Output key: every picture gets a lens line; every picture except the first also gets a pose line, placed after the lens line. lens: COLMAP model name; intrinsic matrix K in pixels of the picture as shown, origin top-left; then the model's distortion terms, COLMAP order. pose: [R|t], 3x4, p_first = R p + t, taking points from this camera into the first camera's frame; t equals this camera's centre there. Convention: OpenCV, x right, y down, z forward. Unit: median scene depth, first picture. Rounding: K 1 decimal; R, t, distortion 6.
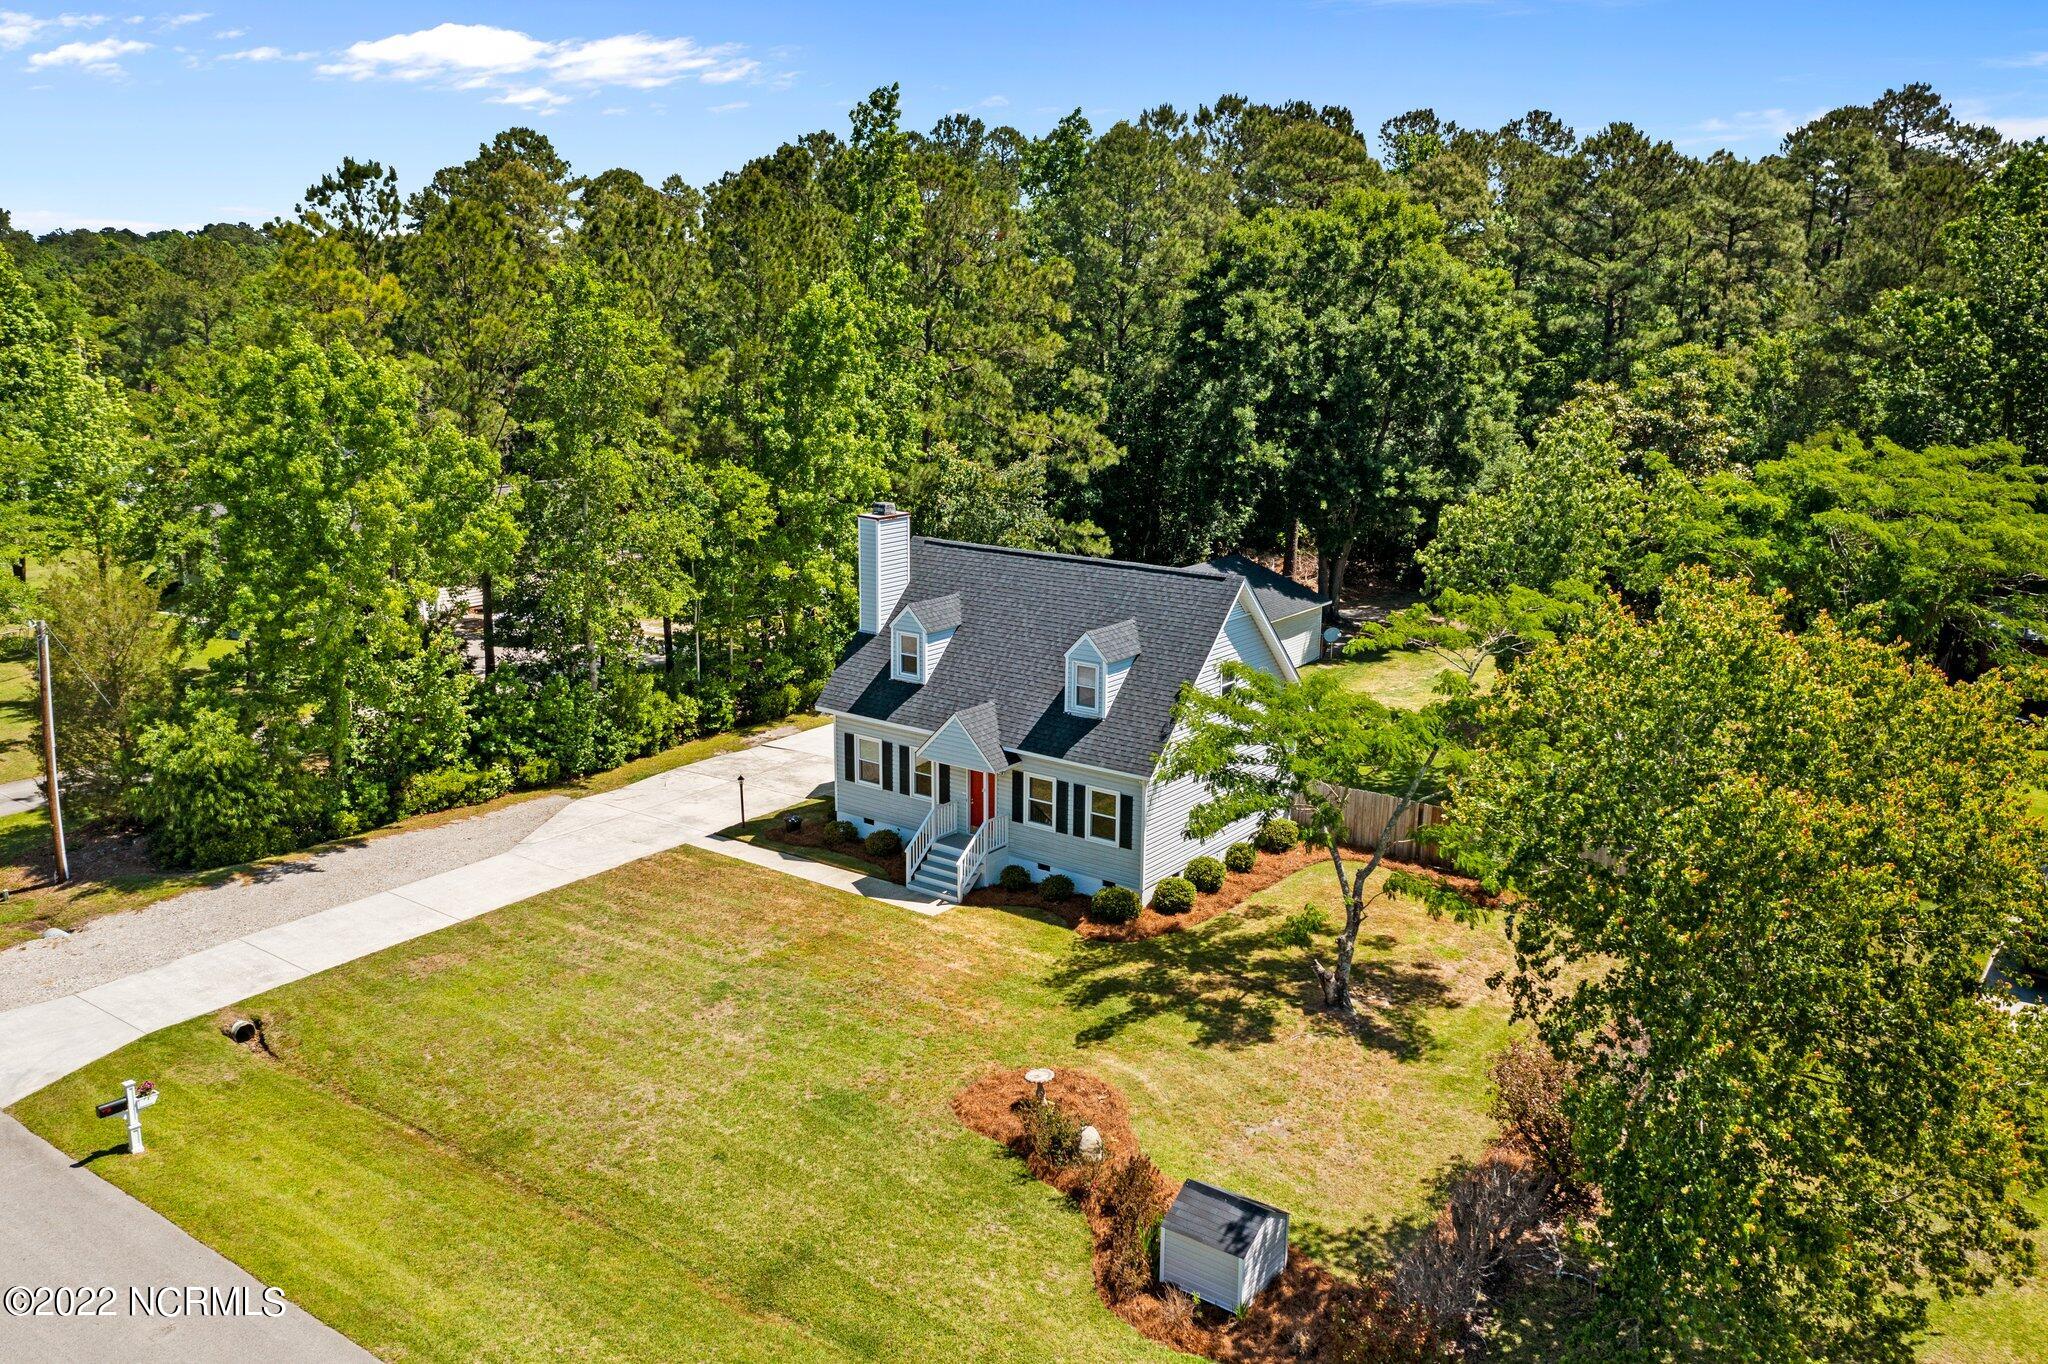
lens RADIAL K [[1634.1, 0, 1038.7], [0, 1634.1, 689.5], [0, 0, 1]] dist [-0.006453, 0.002967]
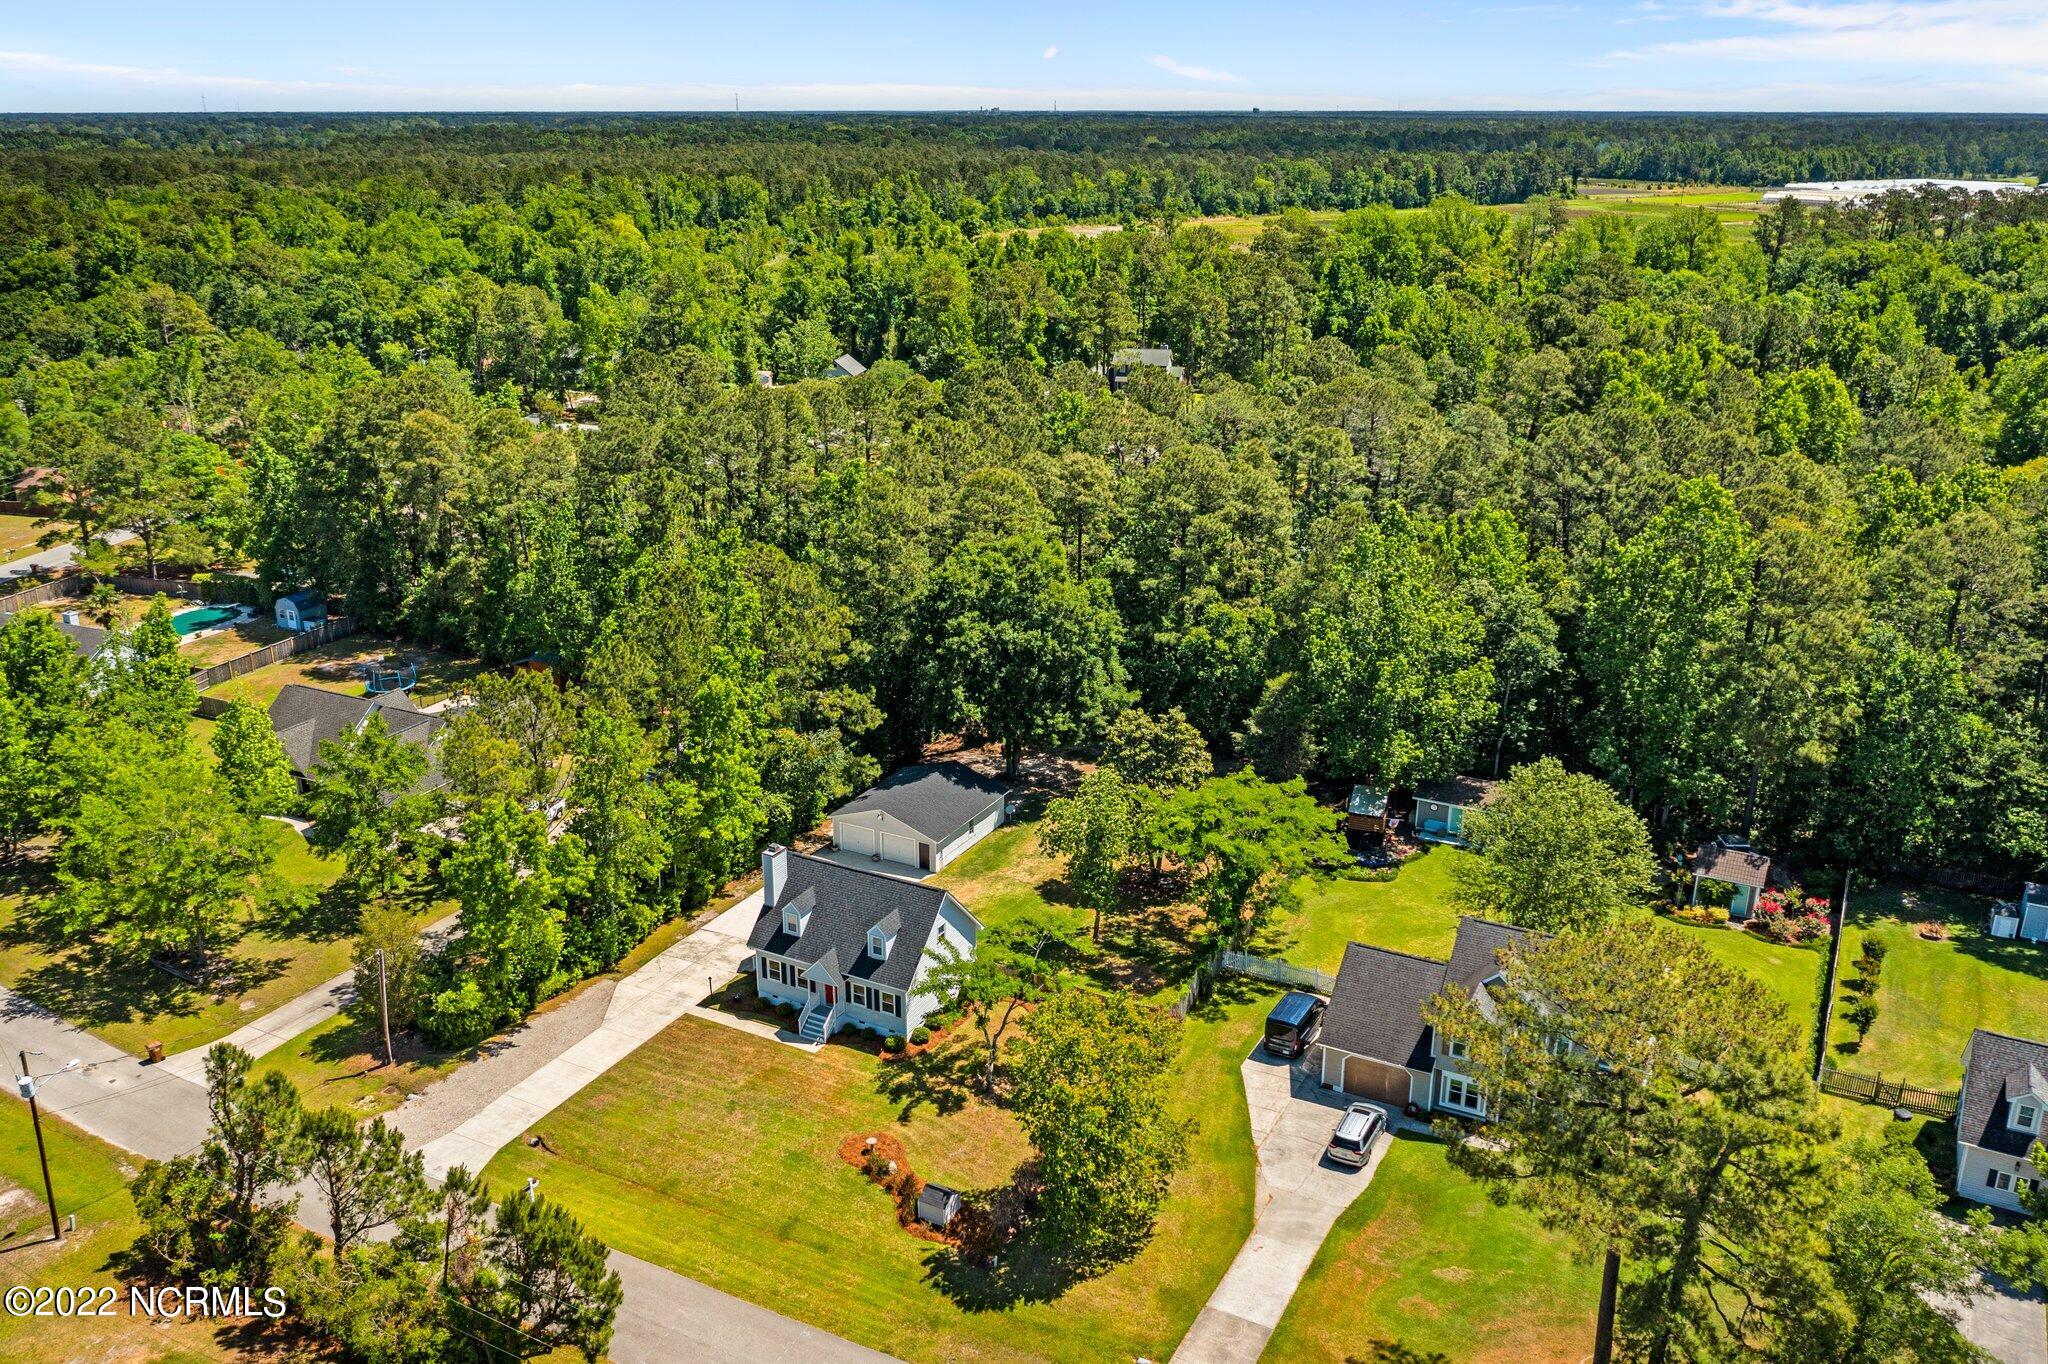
lens RADIAL K [[1671.4, 0, 1040.3], [0, 1671.4, 698.2], [0, 0, 1]] dist [-0.018704, 0.005790]
pose [[0.988907, -0.059091, 0.136275, -0.042530], [0.043383, 0.992361, 0.115487, -0.597604], [-0.142058, -0.108293, 0.983917, -1.251796]]
